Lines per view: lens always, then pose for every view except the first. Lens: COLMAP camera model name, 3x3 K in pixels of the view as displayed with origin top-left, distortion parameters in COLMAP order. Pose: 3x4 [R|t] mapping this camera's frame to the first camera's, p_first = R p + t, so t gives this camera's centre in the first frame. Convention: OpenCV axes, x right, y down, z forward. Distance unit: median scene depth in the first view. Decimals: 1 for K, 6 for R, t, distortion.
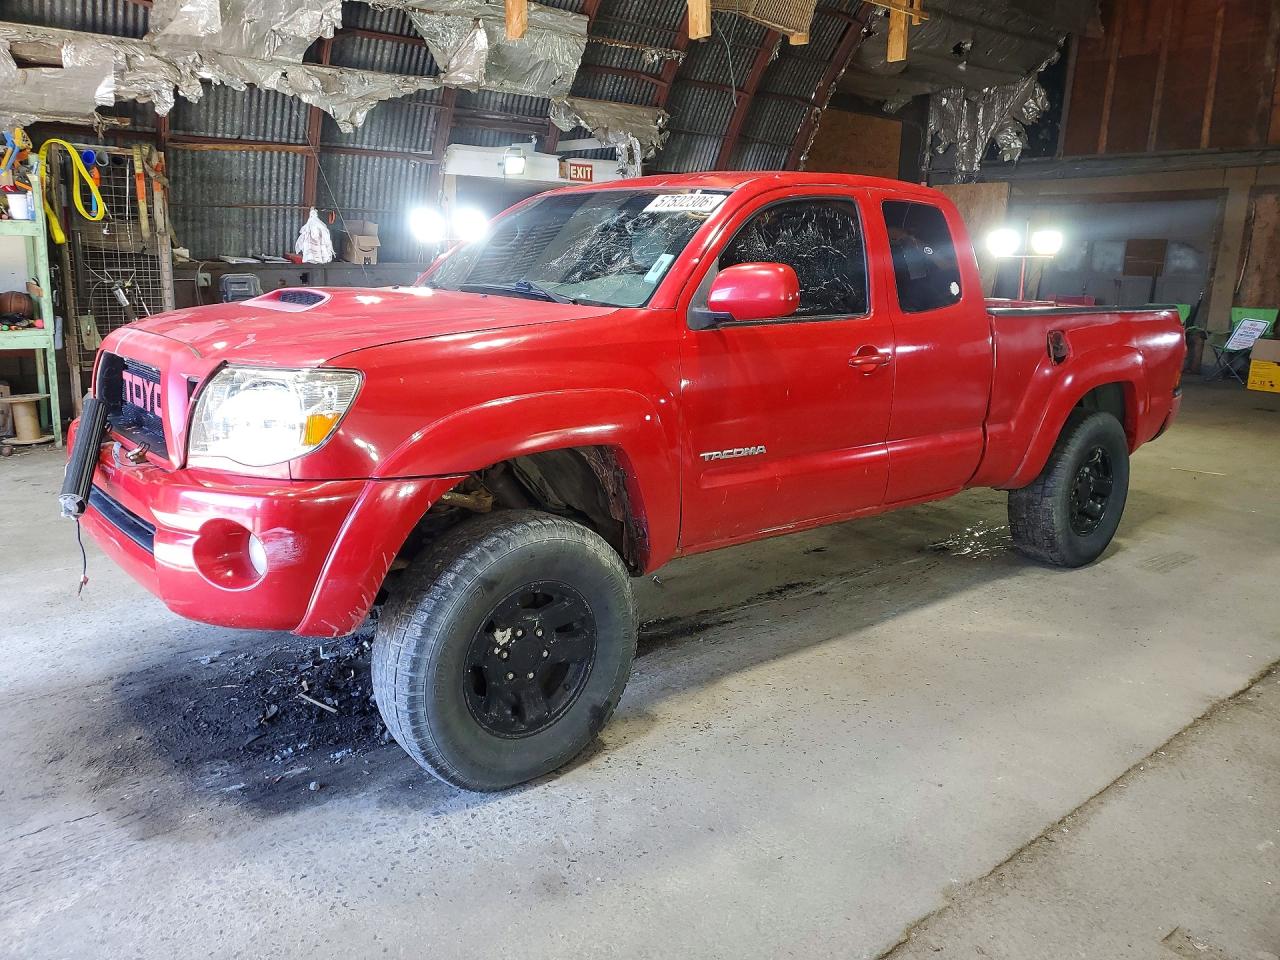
lens RADIAL K [[1031.4, 0, 640.0], [0, 1031.4, 465.7], [0, 0, 1]] dist [0.001249, 0.006820]
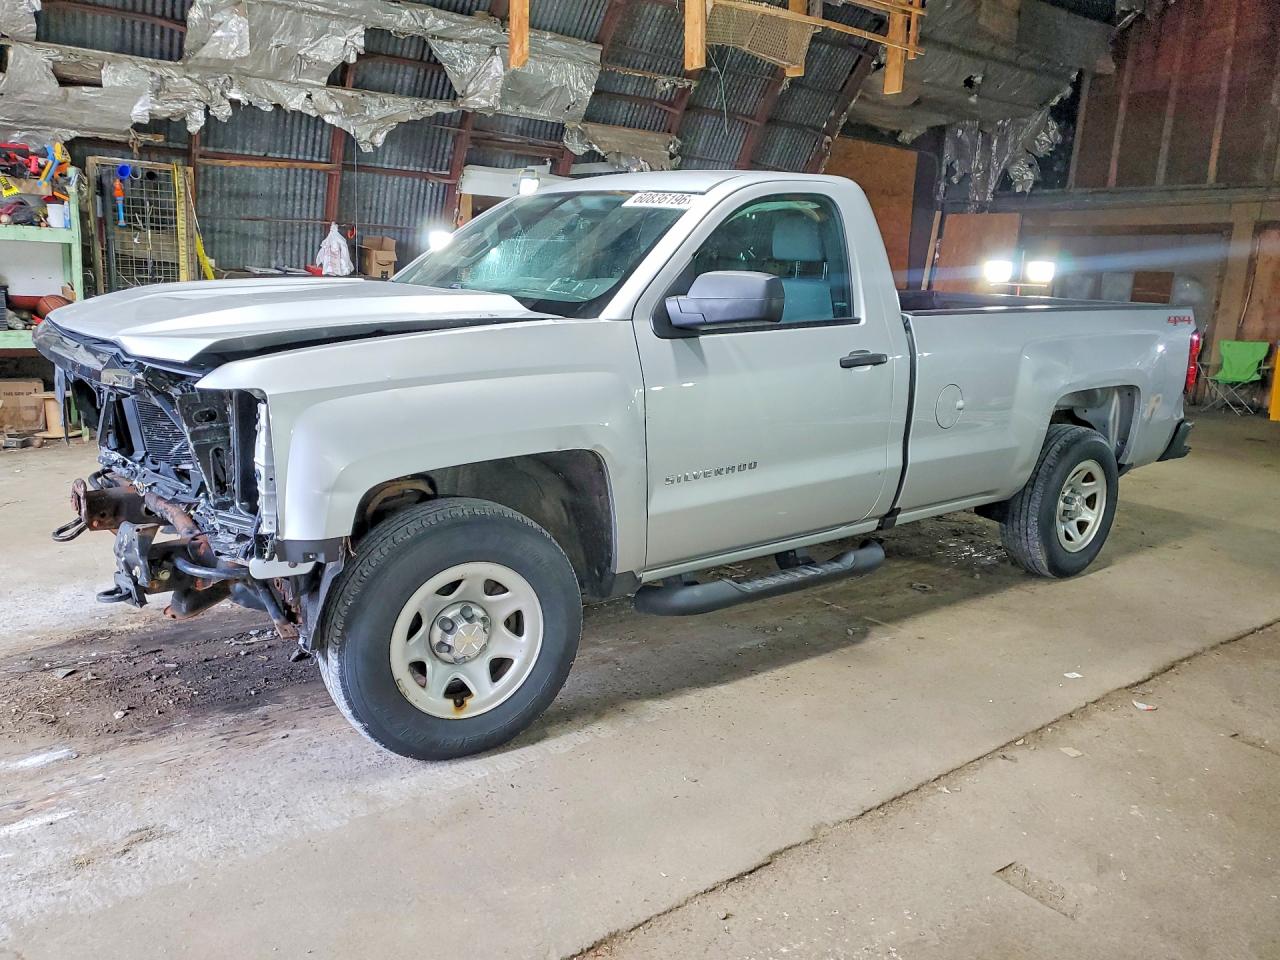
lens RADIAL K [[1028.9, 0, 639.5], [0, 1028.9, 476.3], [0, 0, 1]] dist [0.000578, 0.003000]
pose [[0.999173, 0.027897, -0.029570, 0.032119], [-0.028246, 0.999535, -0.011446, 0.011387], [0.029236, 0.012272, 0.999497, -0.035488]]
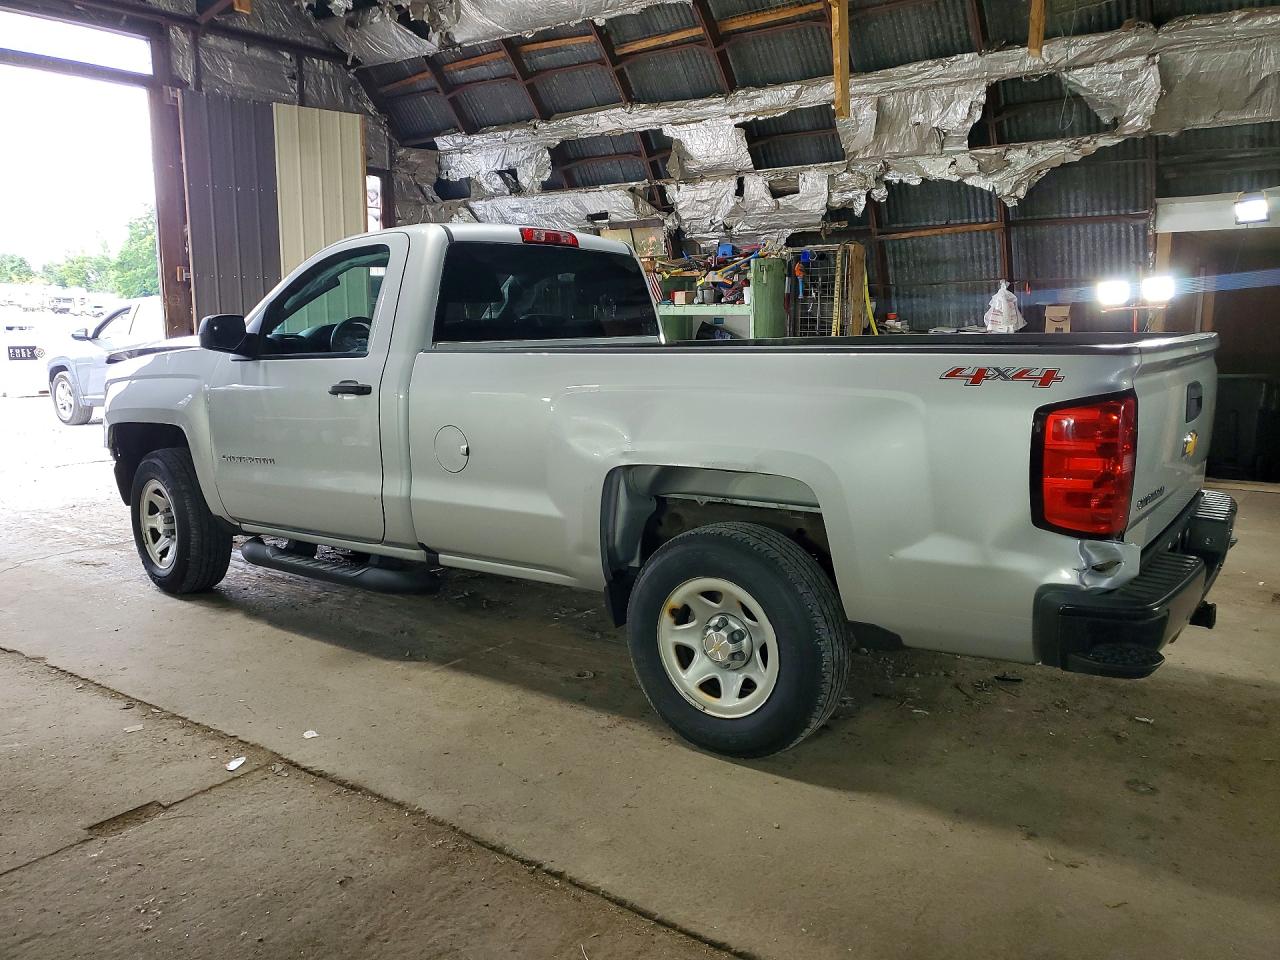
lens RADIAL K [[1021.0, 0, 630.4], [0, 1021.0, 481.1], [0, 0, 1]] dist [0.006606, 0.006289]
pose [[0.221098, 0.137406, -0.965523, 0.609520], [-0.197458, 0.975827, 0.093656, -0.073730], [0.955053, 0.169944, 0.242885, 0.416521]]
